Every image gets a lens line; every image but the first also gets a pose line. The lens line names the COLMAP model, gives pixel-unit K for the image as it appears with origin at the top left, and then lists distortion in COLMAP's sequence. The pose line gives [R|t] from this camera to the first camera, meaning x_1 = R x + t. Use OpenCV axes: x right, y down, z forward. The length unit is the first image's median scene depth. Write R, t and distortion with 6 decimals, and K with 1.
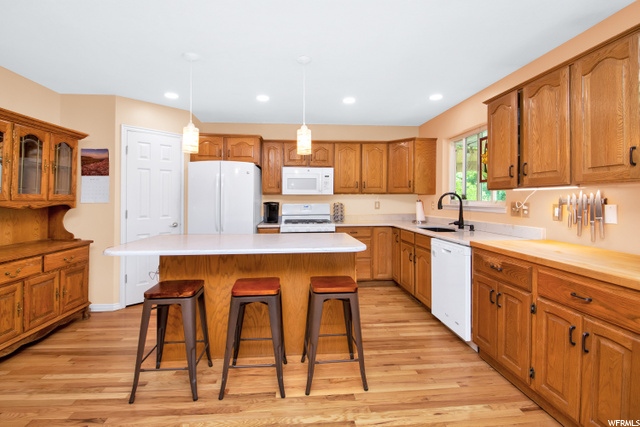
lens RADIAL K [[289.6, 0, 311.5], [0, 289.6, 195.3], [0, 0, 1]] dist [-0.016770, -0.003087]
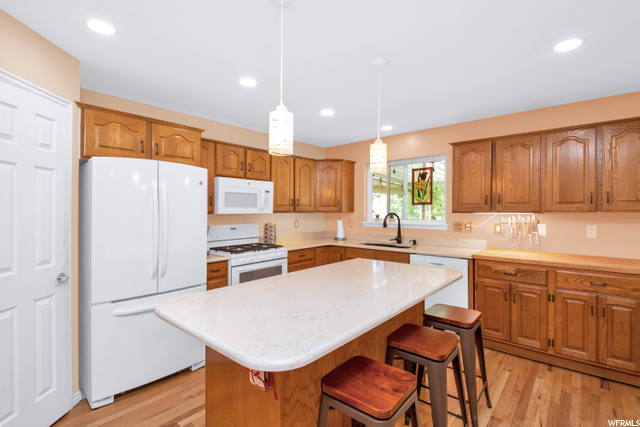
lens RADIAL K [[289.6, 0, 320.0], [0, 289.6, 206.7], [0, 0, 1]] dist [-0.016770, -0.003087]
pose [[0.725779, 0.010916, 0.687842, -0.521634], [-0.009816, 0.999937, -0.005511, -0.024234], [-0.687858, -0.002752, 0.725840, 0.356129]]
